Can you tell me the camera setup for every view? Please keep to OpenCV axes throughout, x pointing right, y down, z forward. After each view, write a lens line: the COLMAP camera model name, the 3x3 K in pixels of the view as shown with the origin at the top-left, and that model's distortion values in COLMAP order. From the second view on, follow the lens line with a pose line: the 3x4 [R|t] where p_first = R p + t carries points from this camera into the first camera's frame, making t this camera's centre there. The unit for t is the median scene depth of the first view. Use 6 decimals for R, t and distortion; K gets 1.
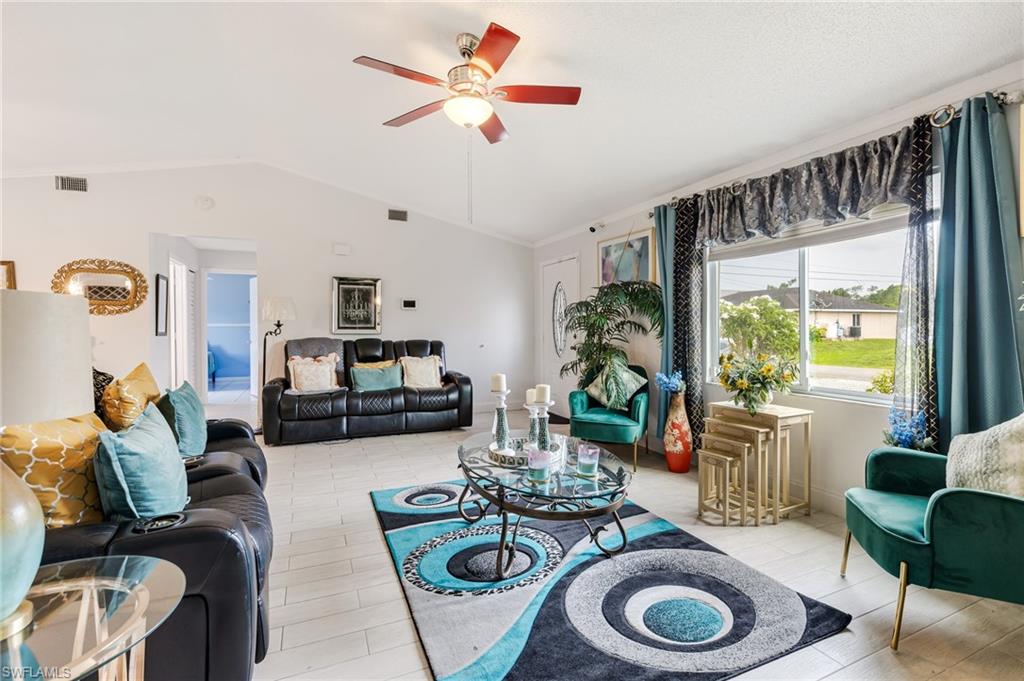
lens RADIAL K [[462.9, 0, 512.0], [0, 462.9, 335.1], [0, 0, 1]] dist [0.000429, 0.000127]
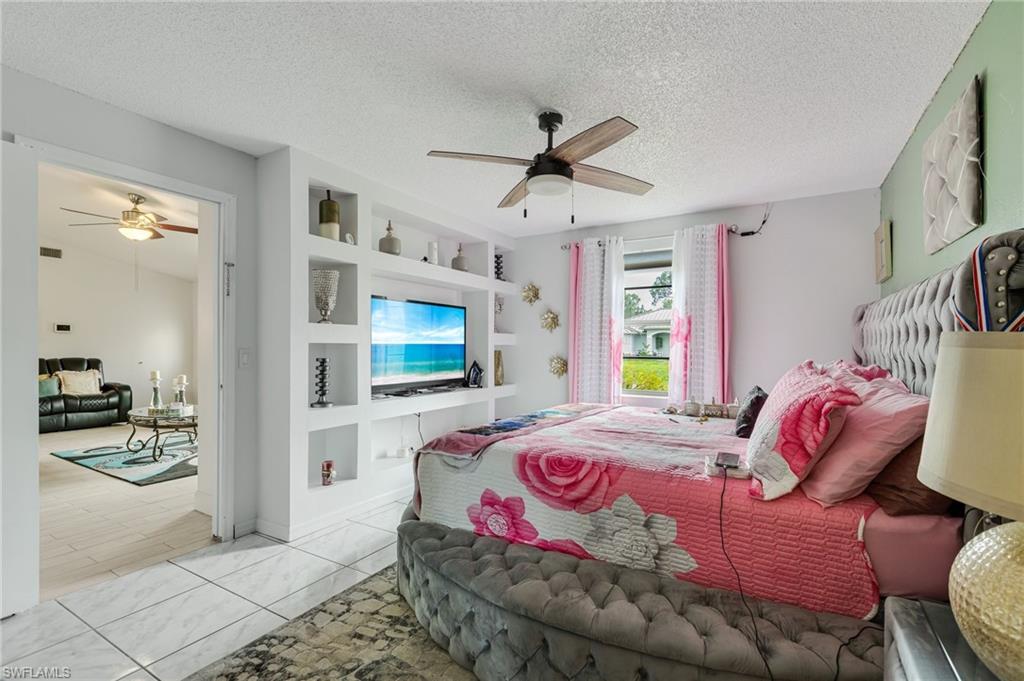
lens RADIAL K [[455.5, 0, 512.0], [0, 455.5, 340.5], [0, 0, 1]] dist [0.000462, 0.000208]
pose [[0.810816, 0.006485, 0.585265, 0.033034], [0.010510, 0.999616, -0.025638, 0.009014], [-0.585207, 0.026939, 0.810436, -0.731622]]
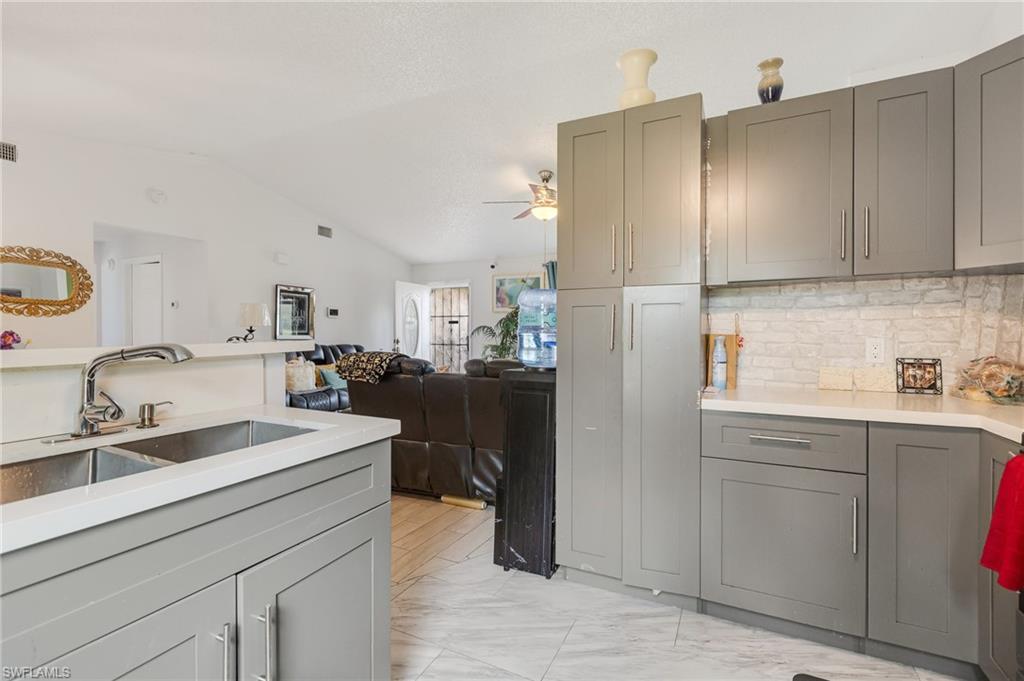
lens RADIAL K [[462.9, 0, 512.0], [0, 462.9, 335.1], [0, 0, 1]] dist [0.000429, 0.000127]
pose [[0.768271, 0.002833, 0.640119, -0.707606], [0.006618, 0.999902, -0.012368, 0.004733], [-0.640091, 0.013738, 0.768176, -0.147976]]
